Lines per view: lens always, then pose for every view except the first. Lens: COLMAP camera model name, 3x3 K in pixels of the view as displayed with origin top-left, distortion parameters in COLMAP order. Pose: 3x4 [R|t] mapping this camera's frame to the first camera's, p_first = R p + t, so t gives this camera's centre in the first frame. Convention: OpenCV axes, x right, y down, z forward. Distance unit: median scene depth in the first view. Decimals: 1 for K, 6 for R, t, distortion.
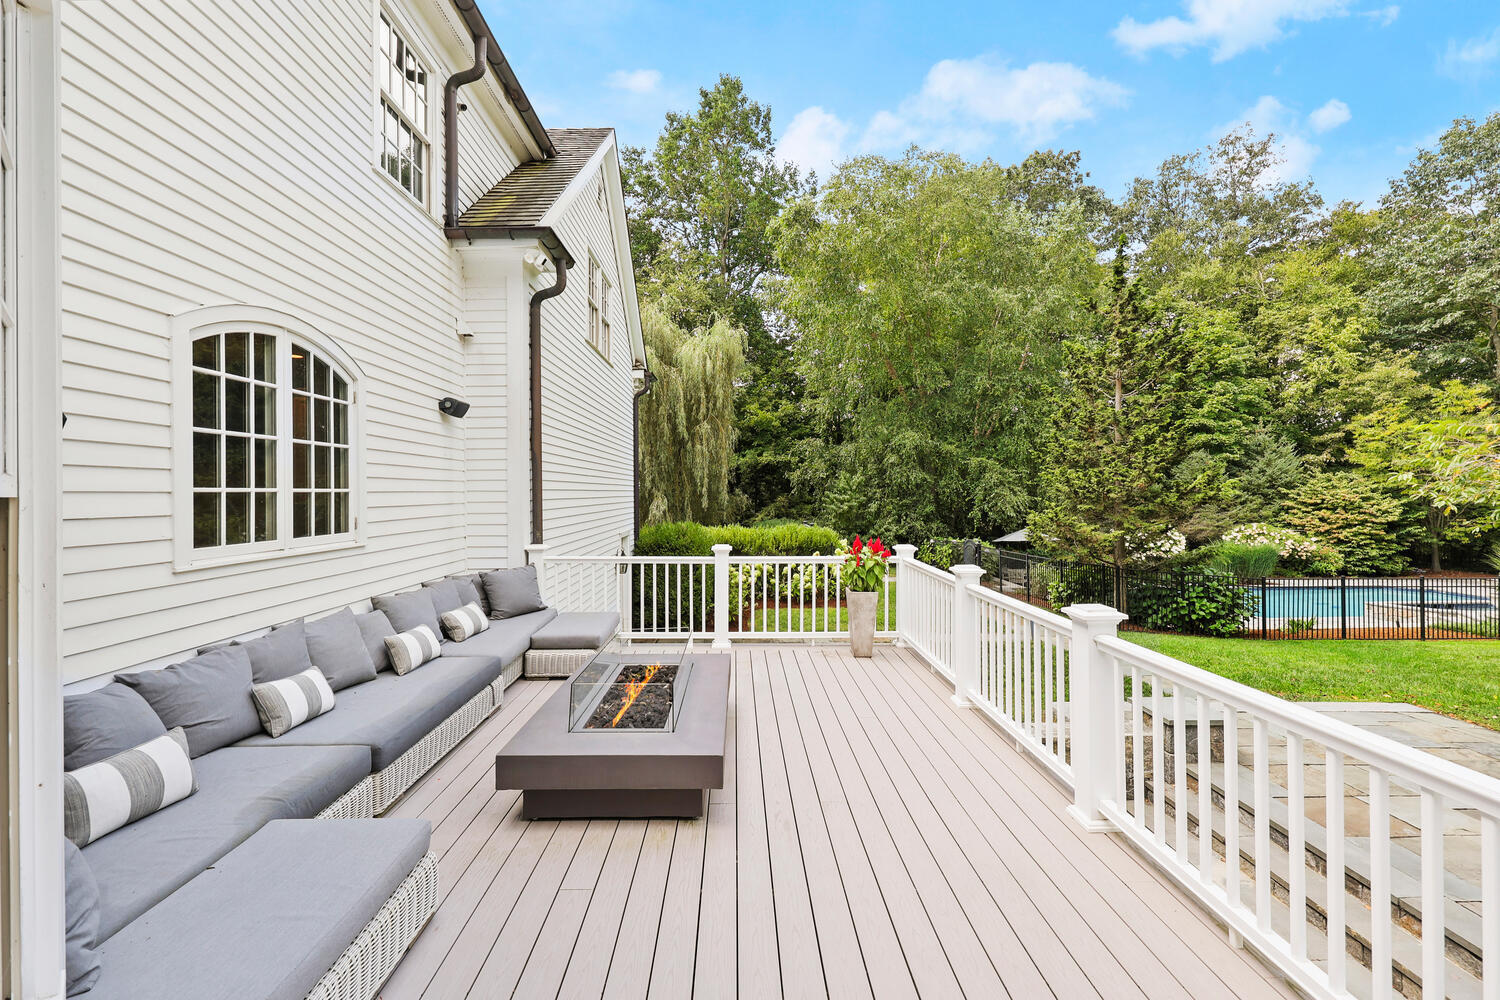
lens RADIAL K [[623.3, 0, 749.4], [0, 623.3, 492.3], [0, 0, 1]] dist [0.002791, -0.001230]
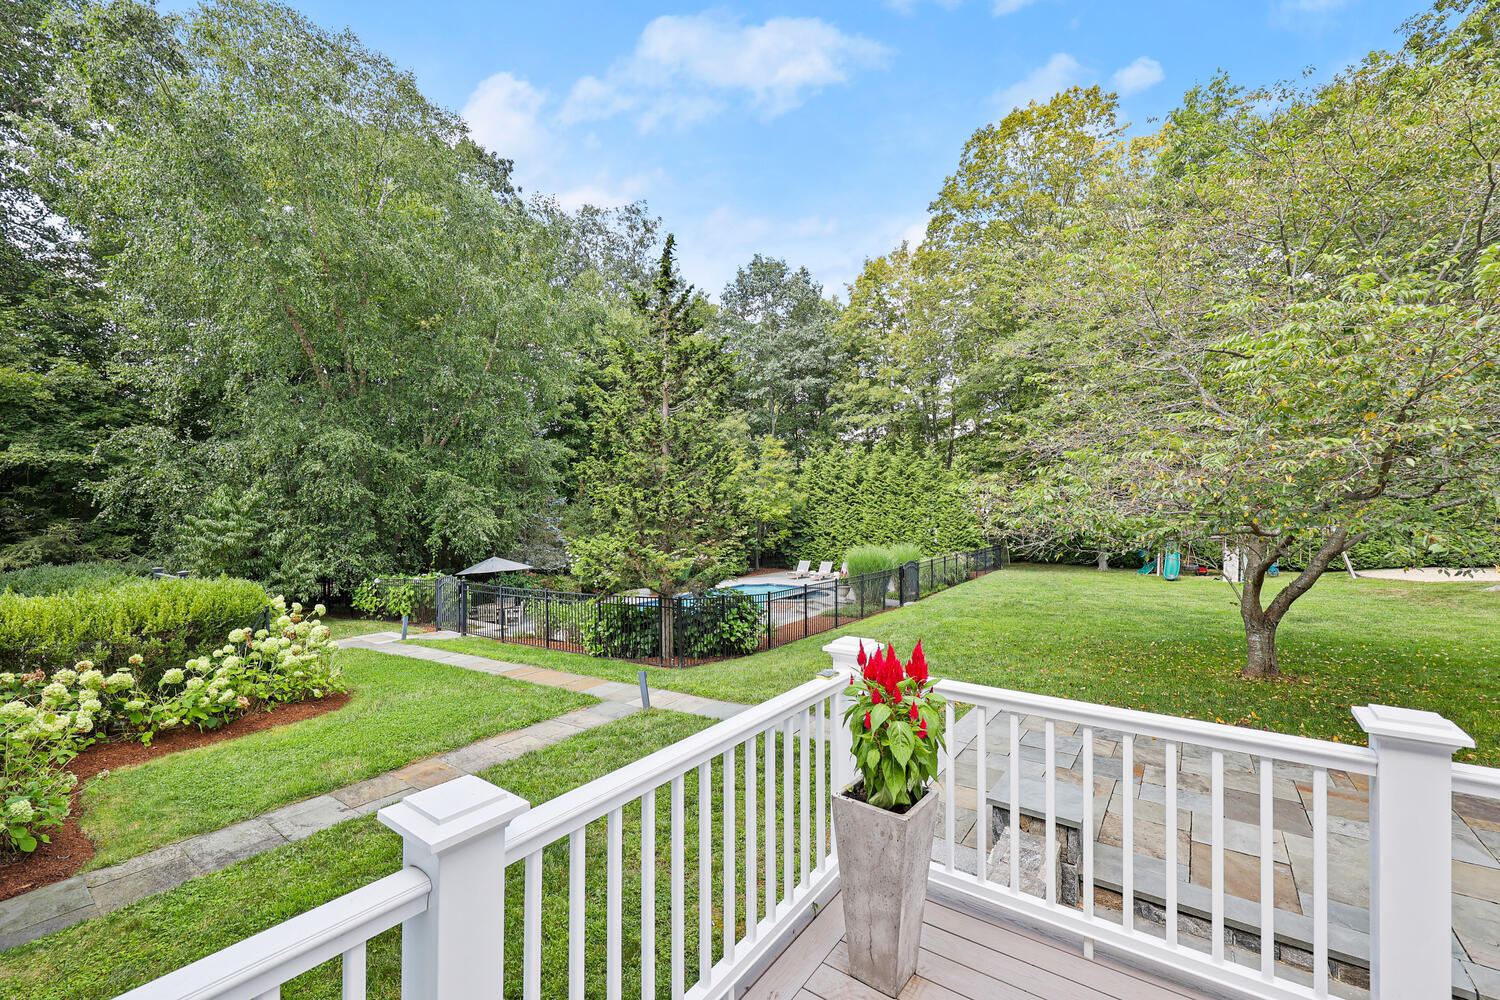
lens RADIAL K [[623.3, 0, 751.1], [0, 623.3, 509.8], [0, 0, 1]] dist [0.002791, -0.001230]
pose [[0.598441, 0.001743, 0.801165, -0.034308], [0.003389, 0.999983, -0.004707, -0.001257], [-0.801160, 0.005532, 0.598425, 0.188848]]
